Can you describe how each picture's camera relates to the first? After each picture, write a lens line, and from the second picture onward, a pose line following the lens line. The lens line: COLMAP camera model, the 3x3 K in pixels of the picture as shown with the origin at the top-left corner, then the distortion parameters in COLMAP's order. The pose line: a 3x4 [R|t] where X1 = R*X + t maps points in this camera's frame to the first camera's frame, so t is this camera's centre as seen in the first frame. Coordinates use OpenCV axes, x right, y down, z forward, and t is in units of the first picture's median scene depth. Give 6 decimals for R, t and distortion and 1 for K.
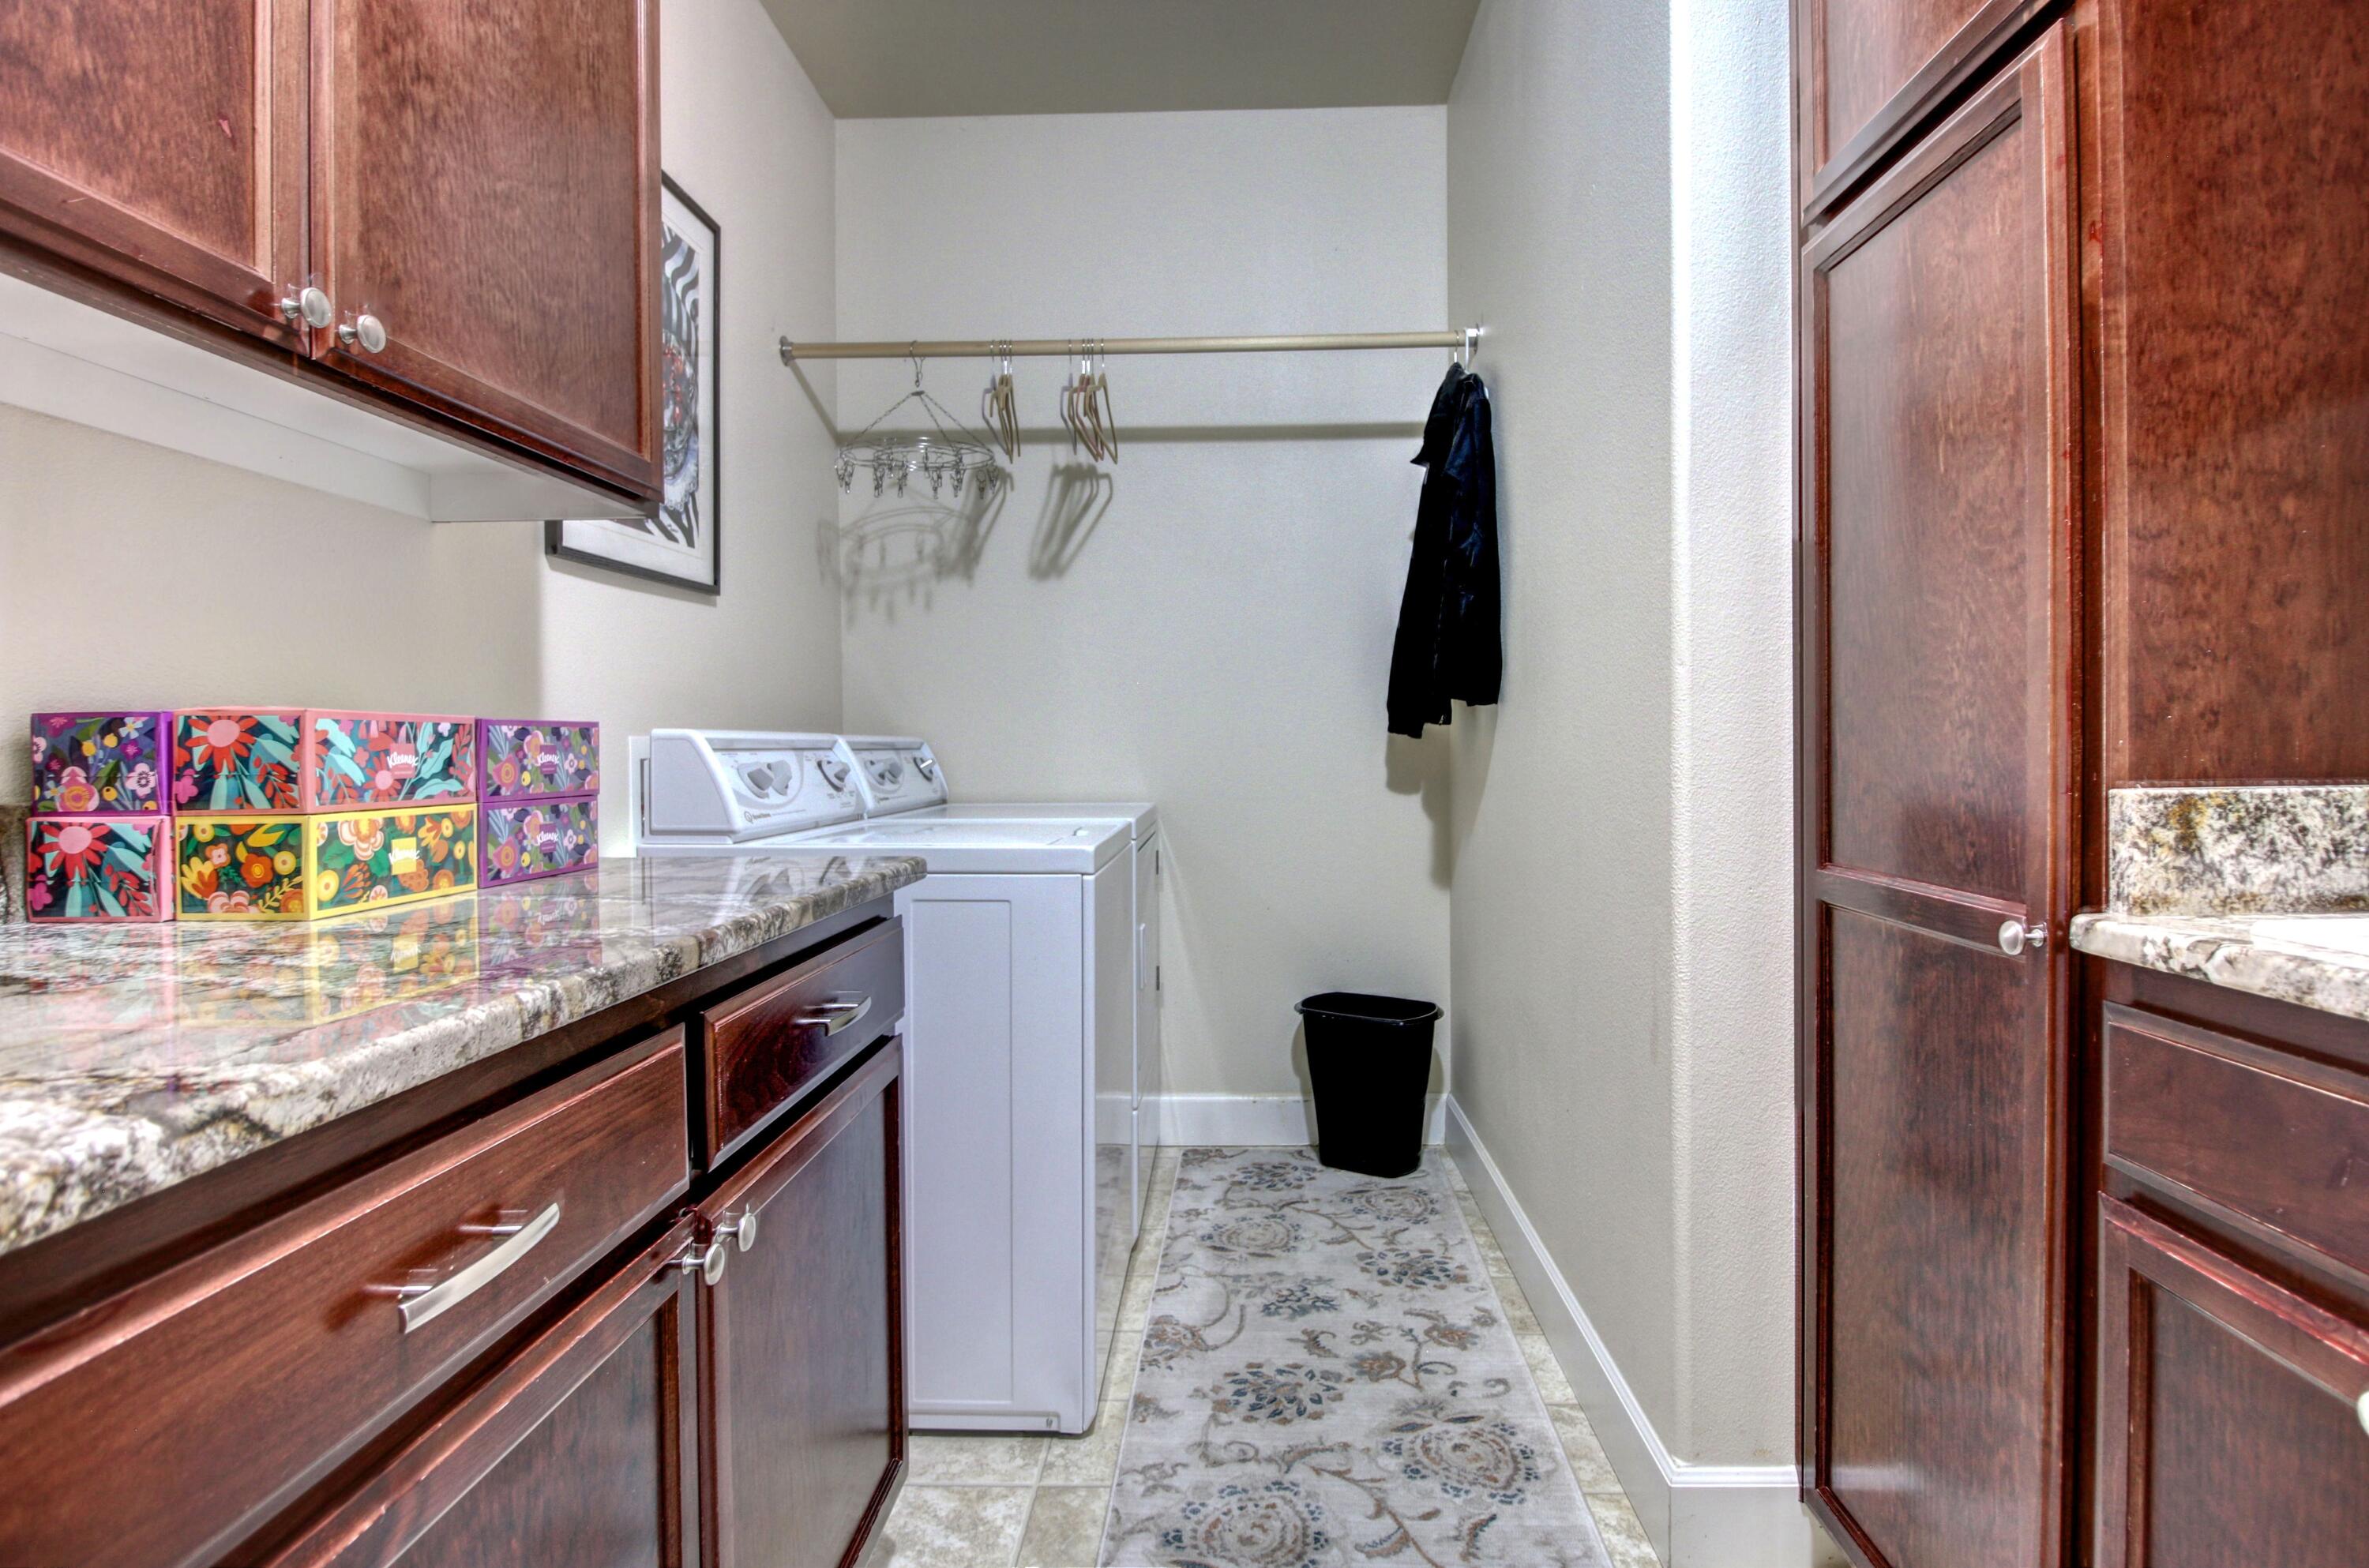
lens RADIAL K [[1205.9, 0, 1196.4], [0, 1205.9, 768.7], [0, 0, 1]] dist [-0.013106, -0.001397]
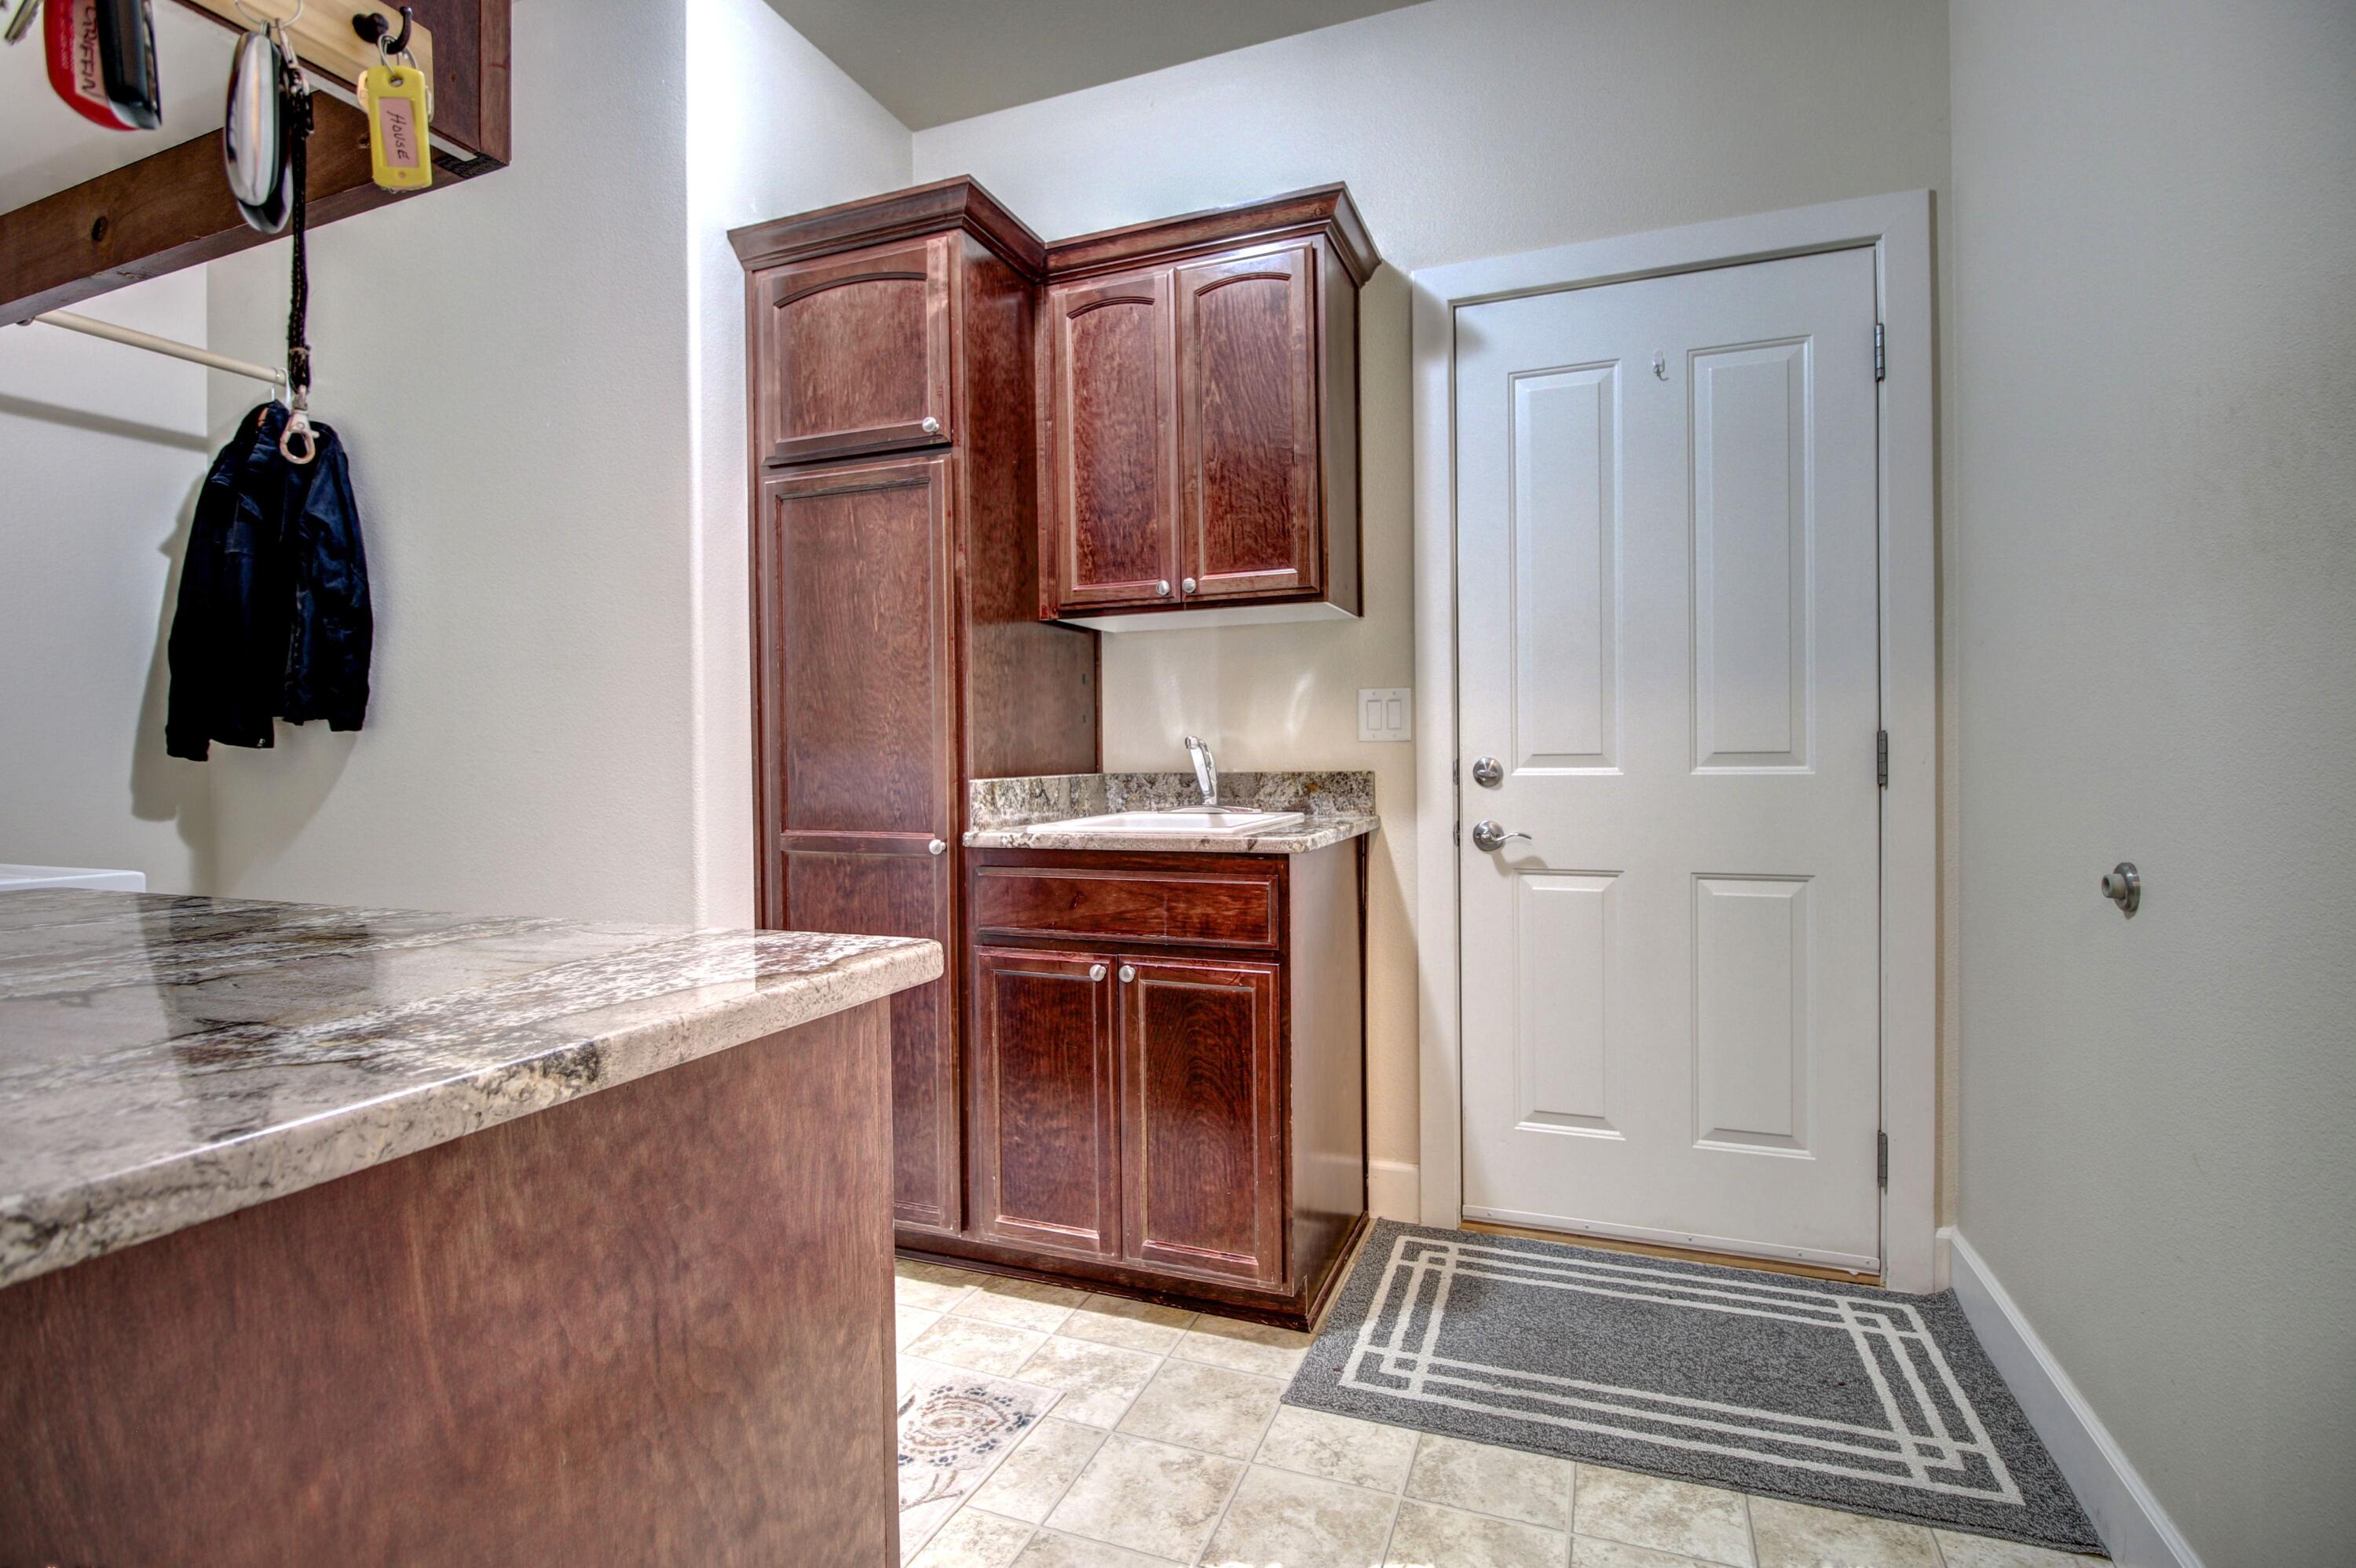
lens RADIAL K [[1118.6, 0, 1177.2], [0, 1118.6, 780.3], [0, 0, 1]] dist [-0.003994, -0.008354]
pose [[0.344905, -0.008154, 0.938602, -1.214213], [0.022790, 0.999740, 0.000311, 0.025985], [-0.938361, 0.021283, 0.345001, -0.173511]]
